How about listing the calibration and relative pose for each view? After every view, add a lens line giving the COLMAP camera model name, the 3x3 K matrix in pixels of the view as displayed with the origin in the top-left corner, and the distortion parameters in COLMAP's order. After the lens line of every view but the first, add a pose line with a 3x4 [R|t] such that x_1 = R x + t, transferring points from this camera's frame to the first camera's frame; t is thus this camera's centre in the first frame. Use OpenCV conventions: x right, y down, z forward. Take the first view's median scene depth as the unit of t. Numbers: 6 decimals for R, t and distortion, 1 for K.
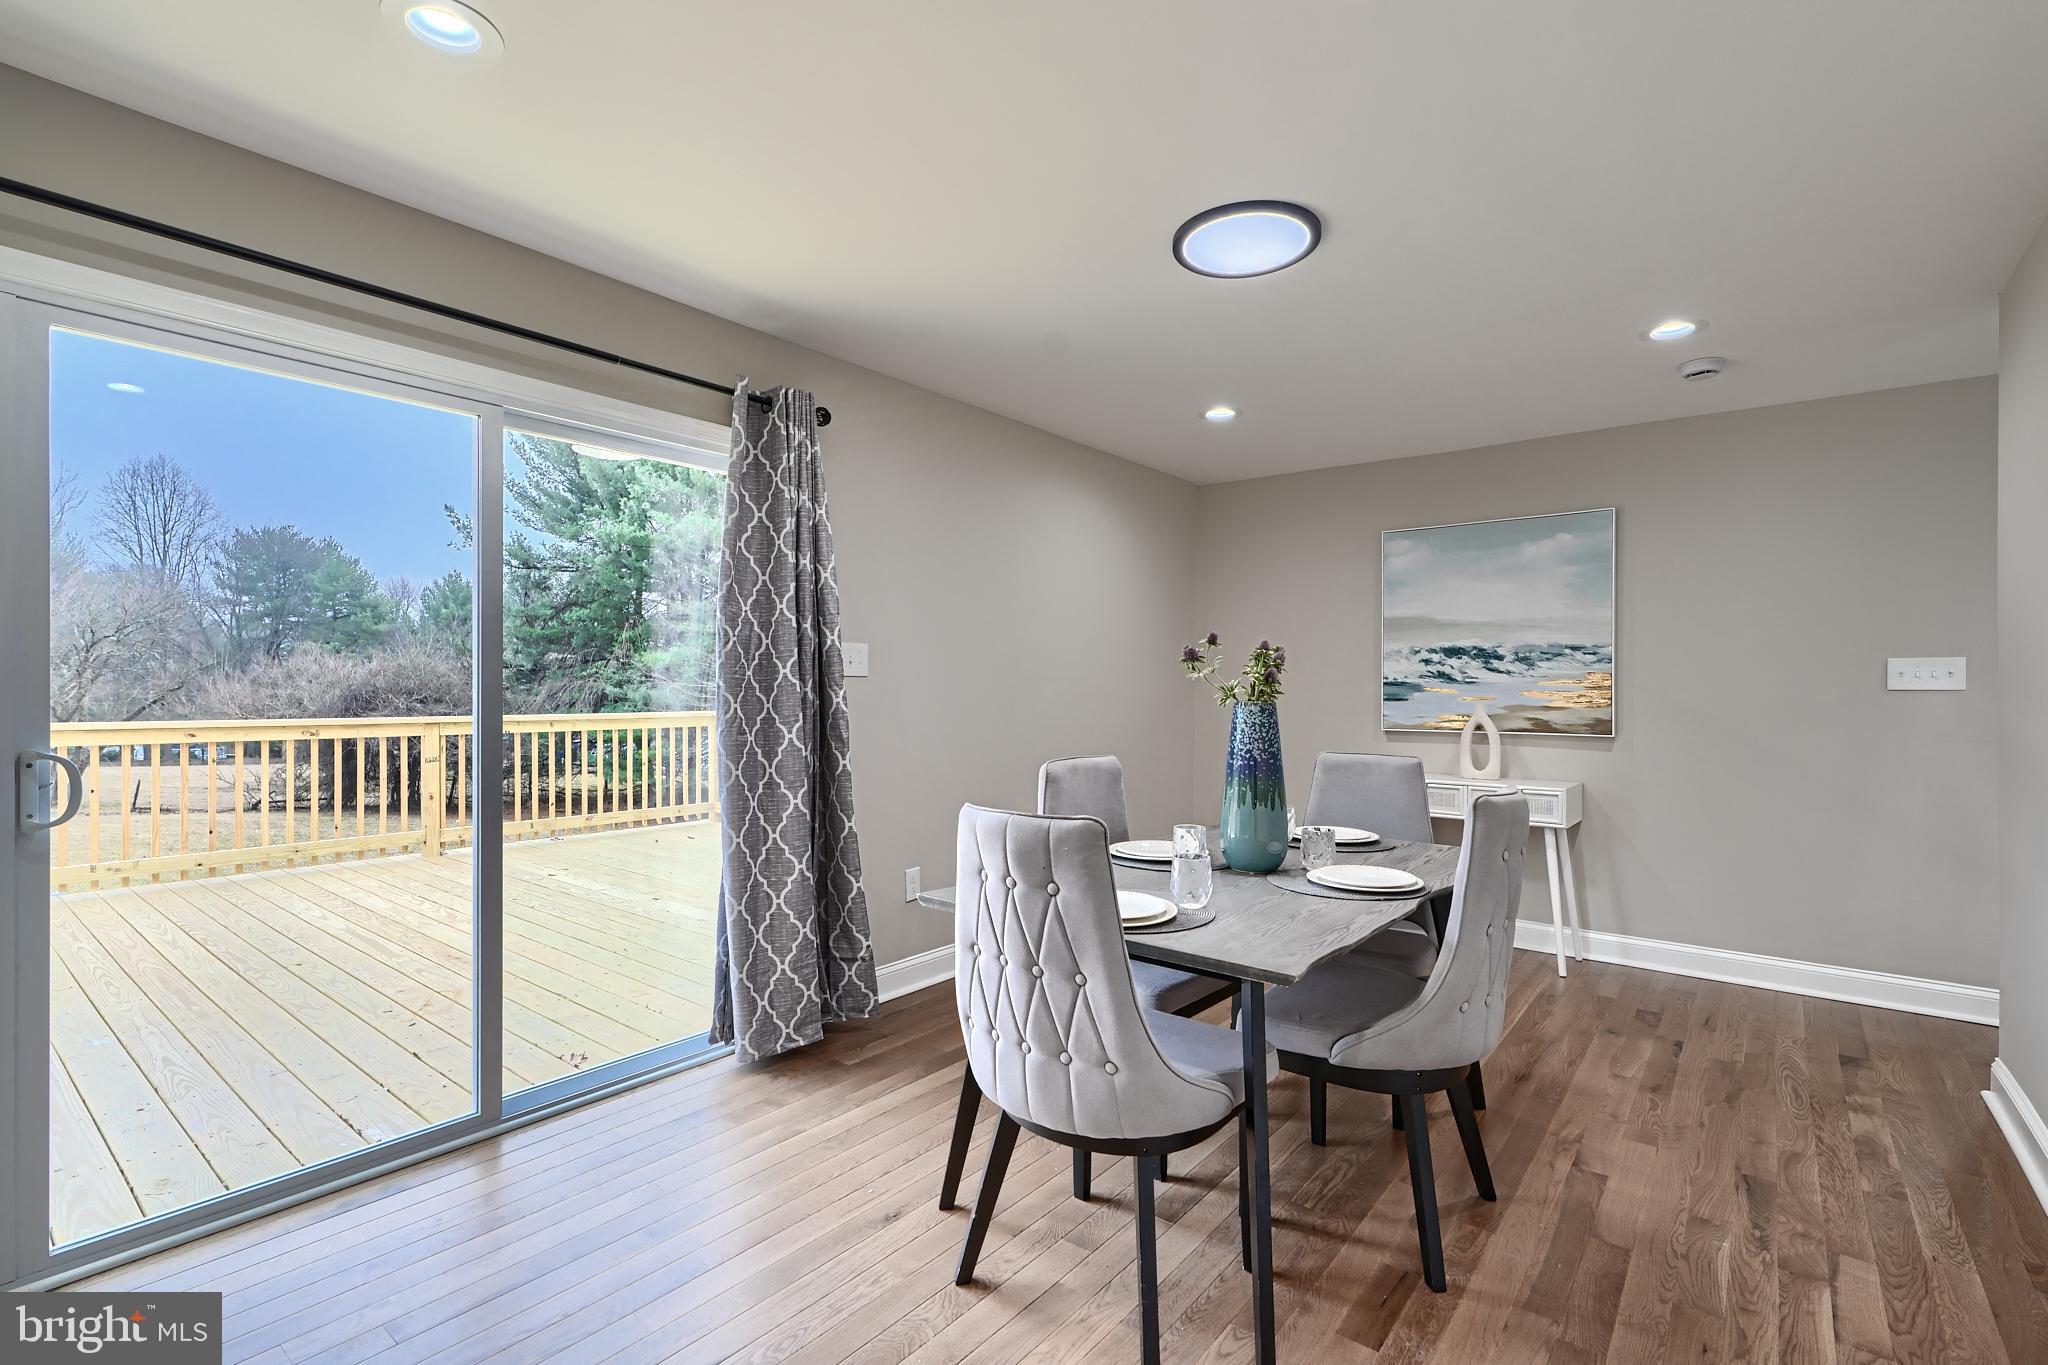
lens RADIAL K [[939.6, 0, 1024.0], [0, 939.6, 682.5], [0, 0, 1]] dist [-0.001798, -0.000280]
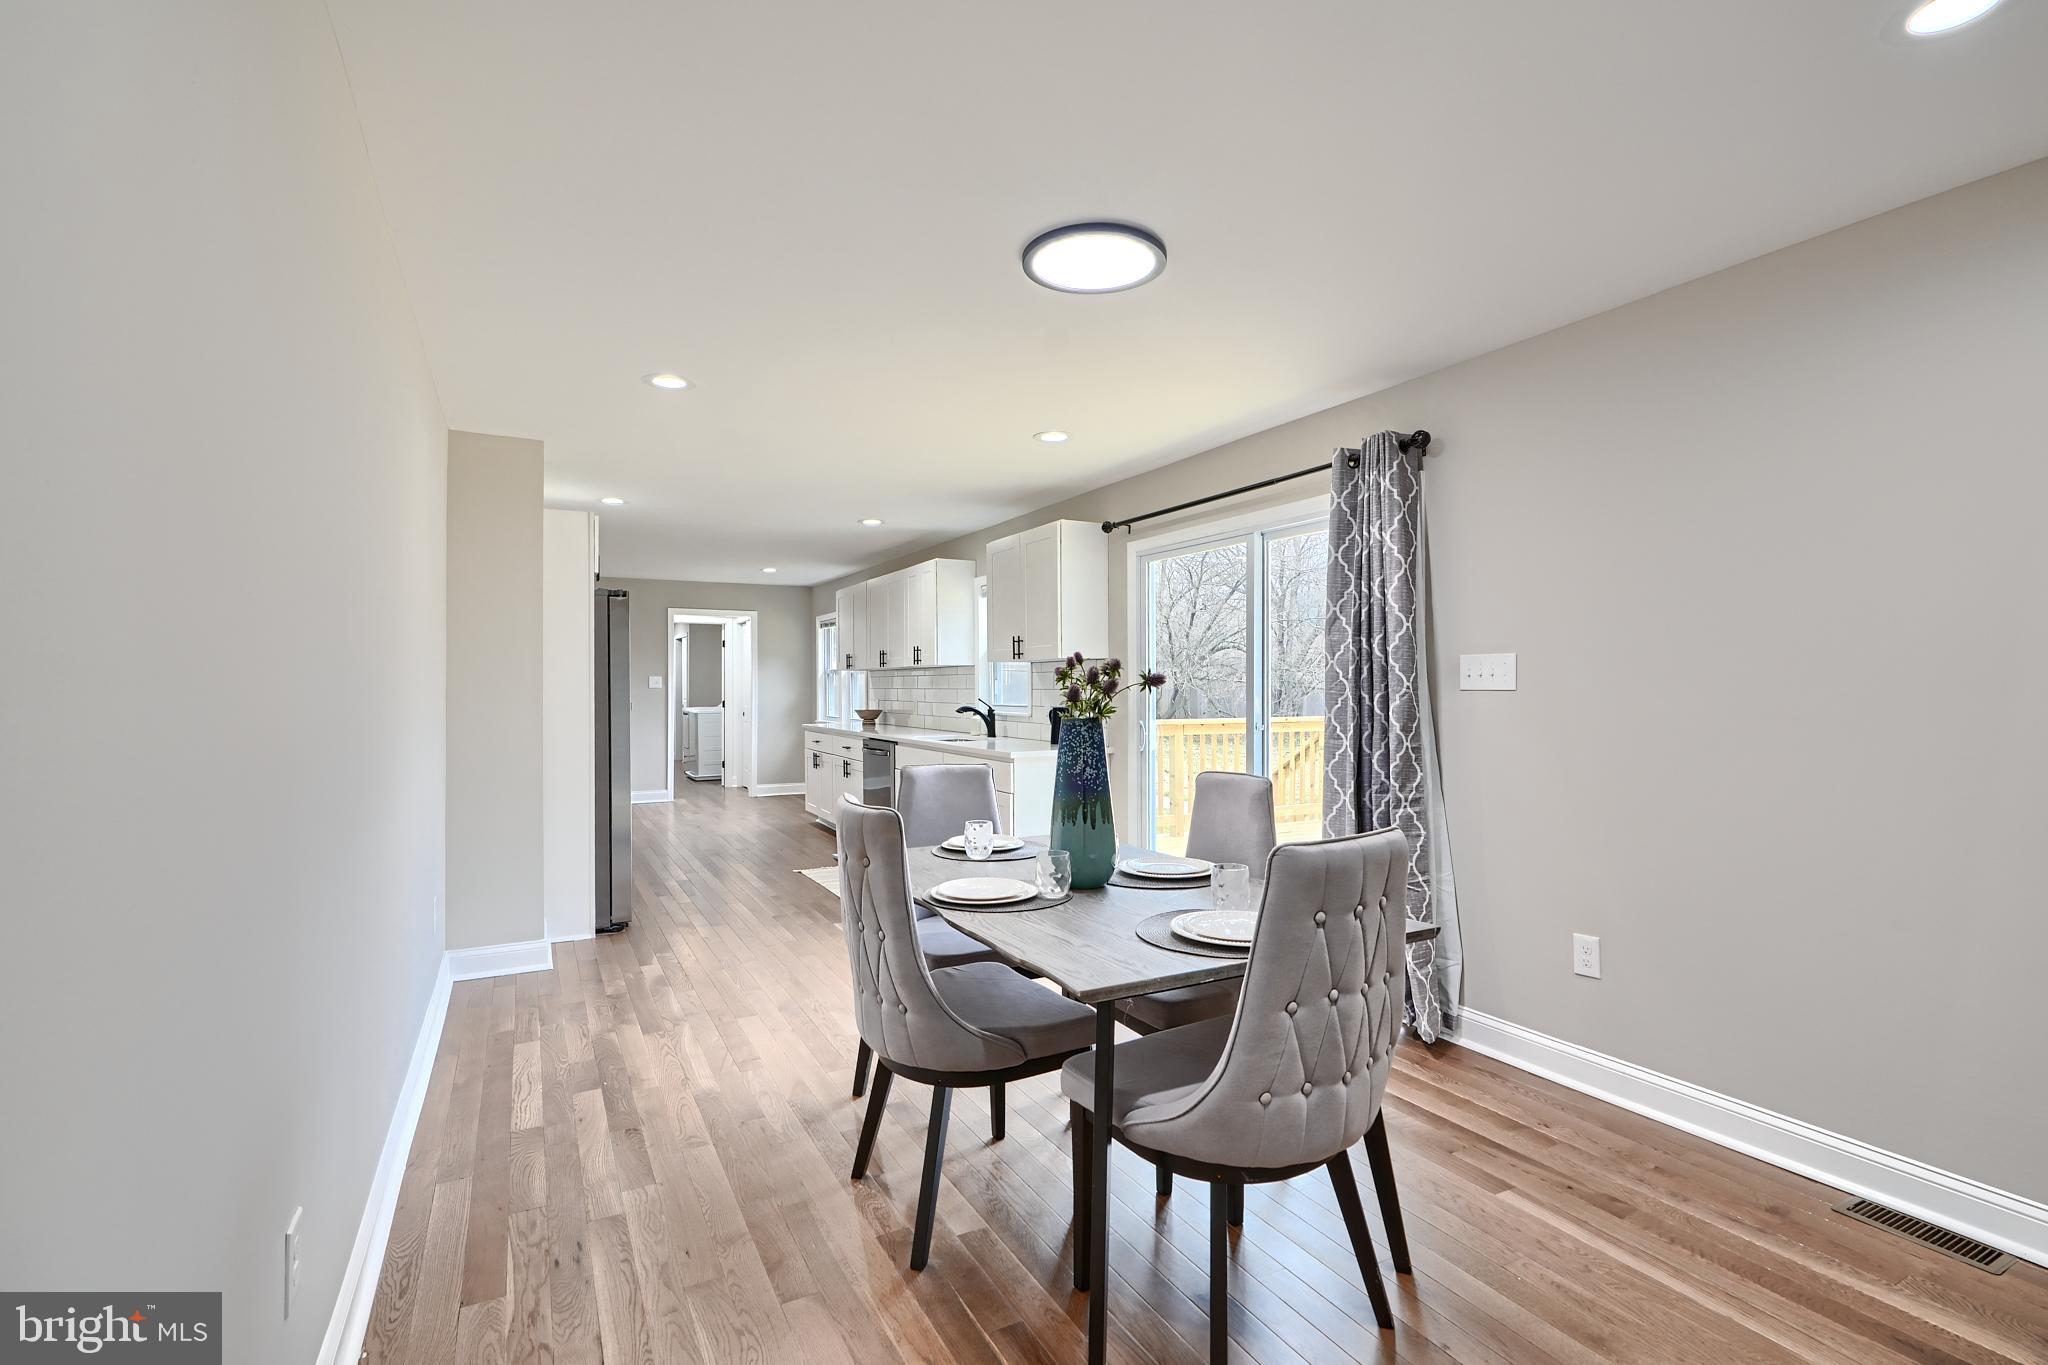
lens RADIAL K [[939.6, 0, 1024.0], [0, 939.6, 682.5], [0, 0, 1]] dist [-0.001798, -0.000280]
pose [[-0.398479, -0.006636, -0.917153, 1.400272], [0.007128, 0.999921, -0.010332, -0.008729], [0.917150, -0.010655, -0.398401, 1.583901]]
